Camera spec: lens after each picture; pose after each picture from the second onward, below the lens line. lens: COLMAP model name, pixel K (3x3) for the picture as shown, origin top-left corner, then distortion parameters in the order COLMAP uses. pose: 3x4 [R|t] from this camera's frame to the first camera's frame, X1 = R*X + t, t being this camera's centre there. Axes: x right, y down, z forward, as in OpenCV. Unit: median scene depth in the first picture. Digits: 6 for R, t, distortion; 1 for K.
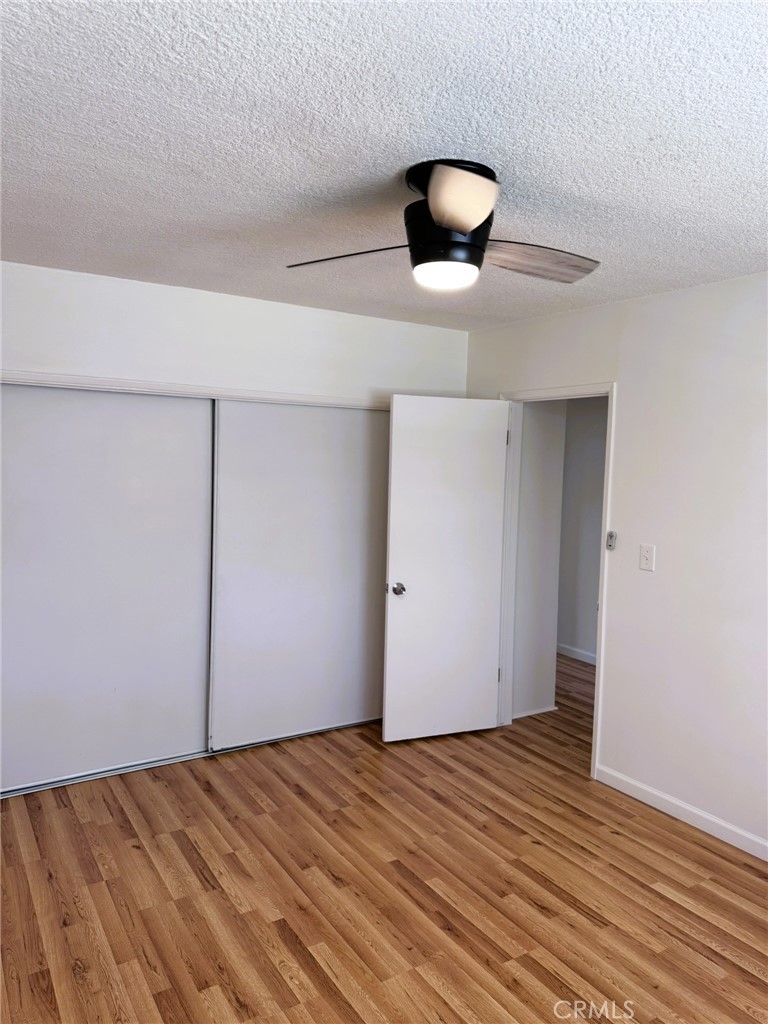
lens RADIAL K [[718.3, 0, 381.5], [0, 718.3, 515.5], [0, 0, 1]] dist [0.091464, -0.133415]
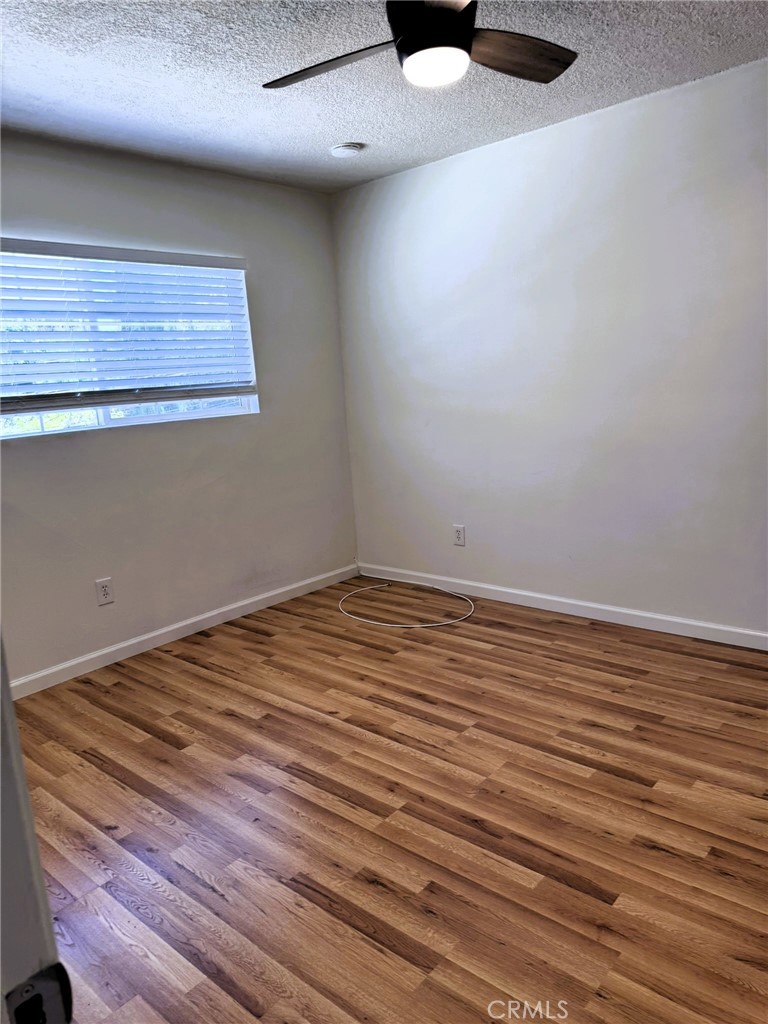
lens RADIAL K [[718.3, 0, 381.5], [0, 718.3, 515.5], [0, 0, 1]] dist [0.091464, -0.133415]
pose [[-0.956973, 0.095208, -0.274114, 0.395723], [0.024065, 0.967427, 0.252003, -0.000384], [0.289178, 0.234563, -0.928093, 1.661265]]
